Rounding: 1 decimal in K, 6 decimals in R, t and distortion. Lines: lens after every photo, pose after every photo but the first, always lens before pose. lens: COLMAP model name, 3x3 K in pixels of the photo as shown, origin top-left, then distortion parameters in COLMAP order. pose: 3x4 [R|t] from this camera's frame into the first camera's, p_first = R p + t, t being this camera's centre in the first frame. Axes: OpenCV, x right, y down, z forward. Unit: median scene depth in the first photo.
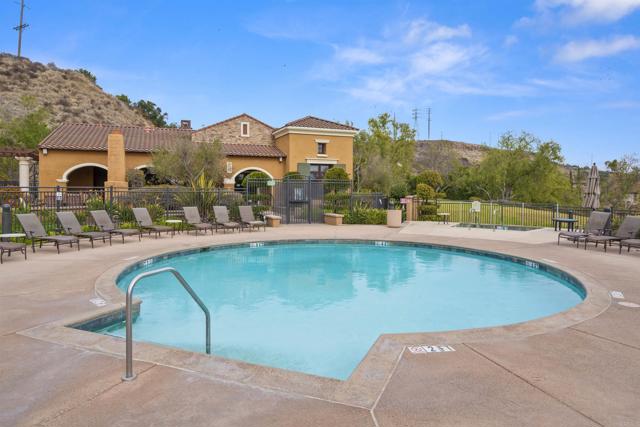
lens RADIAL K [[408.6, 0, 312.2], [0, 408.6, 197.4], [0, 0, 1]] dist [0.002065, -0.000333]
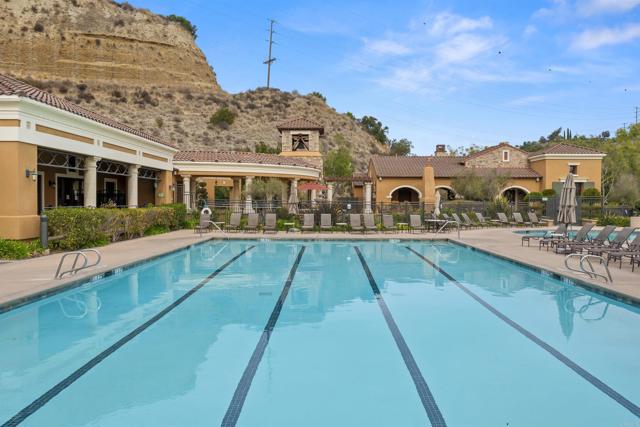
lens RADIAL K [[508.9, 0, 320.0], [0, 508.9, 213.5], [0, 0, 1]] dist [-0.006565, 0.004911]
pose [[0.925973, 0.007787, -0.377510, -0.047064], [-0.006616, 0.999968, 0.004398, 0.004949], [0.377532, -0.001575, 0.925995, -0.322816]]
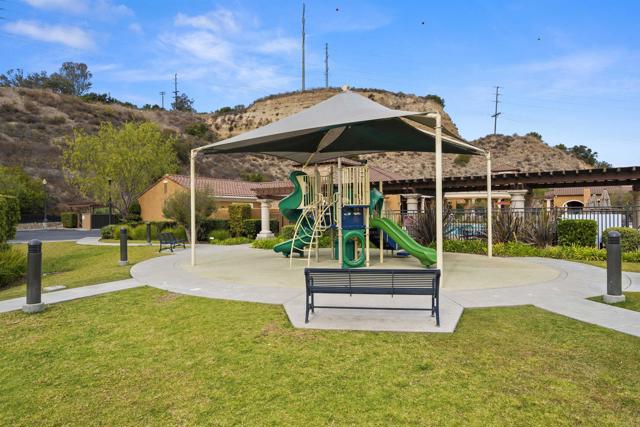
lens RADIAL K [[399.6, 0, 320.0], [0, 399.6, 213.5], [0, 0, 1]] dist [0.002851, 0.000226]
pose [[0.600775, -0.013825, -0.799298, 0.183931], [-0.001422, 0.999830, -0.018363, 0.018683], [0.799417, 0.012169, 0.600654, -0.654855]]
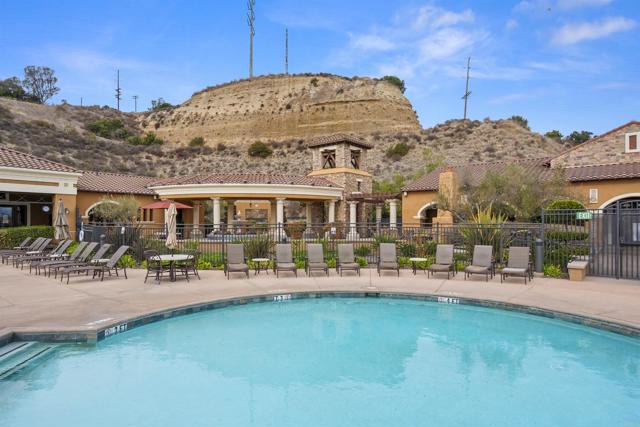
lens RADIAL K [[364.7, 0, 320.7], [0, 364.7, 222.7], [0, 0, 1]] dist [-0.004300, -0.000951]
pose [[0.479310, -0.006036, -0.877625, 0.063945], [-0.015402, 0.999765, -0.015287, -0.002064], [0.877511, 0.020845, 0.479104, 0.094458]]
